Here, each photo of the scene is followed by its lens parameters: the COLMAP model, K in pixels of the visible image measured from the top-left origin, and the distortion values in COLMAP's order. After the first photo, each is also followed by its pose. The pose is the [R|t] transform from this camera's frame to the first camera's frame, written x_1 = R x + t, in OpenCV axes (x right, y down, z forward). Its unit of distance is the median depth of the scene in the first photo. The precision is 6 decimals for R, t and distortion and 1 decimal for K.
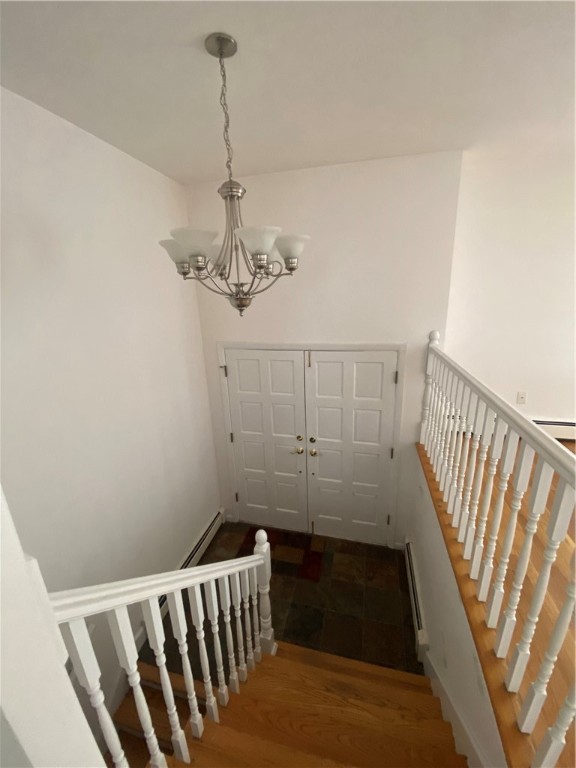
lens RADIAL K [[316.2, 0, 273.8], [0, 316.2, 383.8], [0, 0, 1]] dist [0.026019, -0.023031]
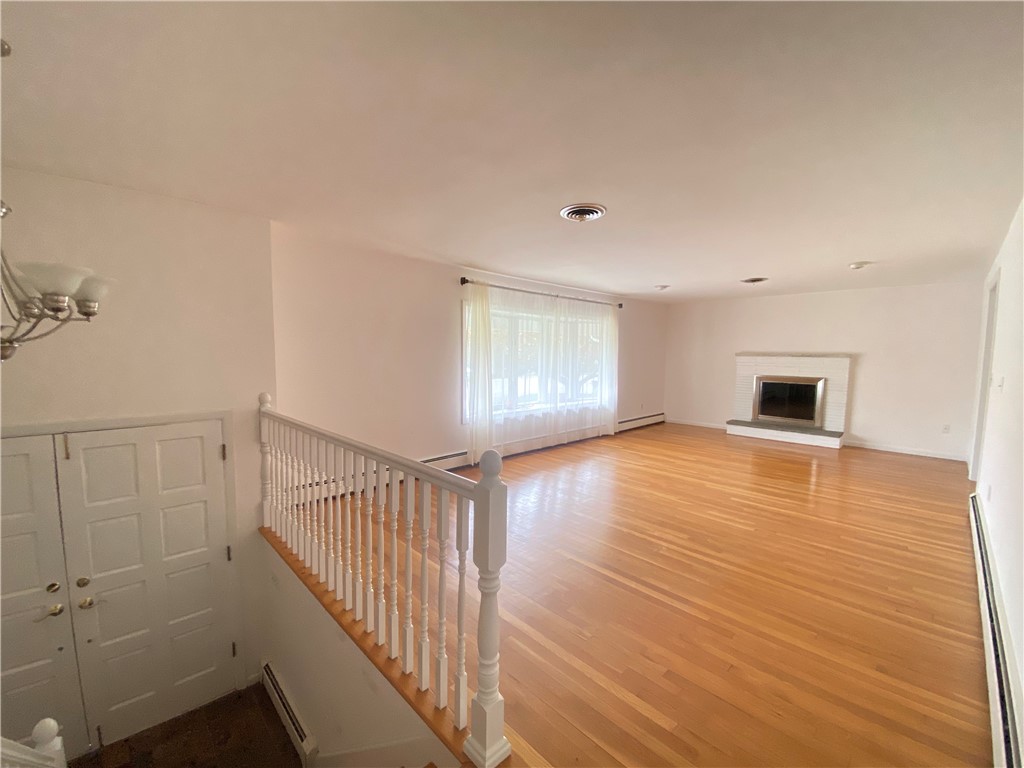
lens RADIAL K [[421.6, 0, 512.0], [0, 421.6, 384.0], [0, 0, 1]] dist [0.026019, -0.023031]
pose [[0.507925, -0.023605, 0.861078, -0.163628], [0.201269, 0.975207, -0.091989, 0.057625], [-0.837558, 0.220032, 0.500083, -0.183360]]
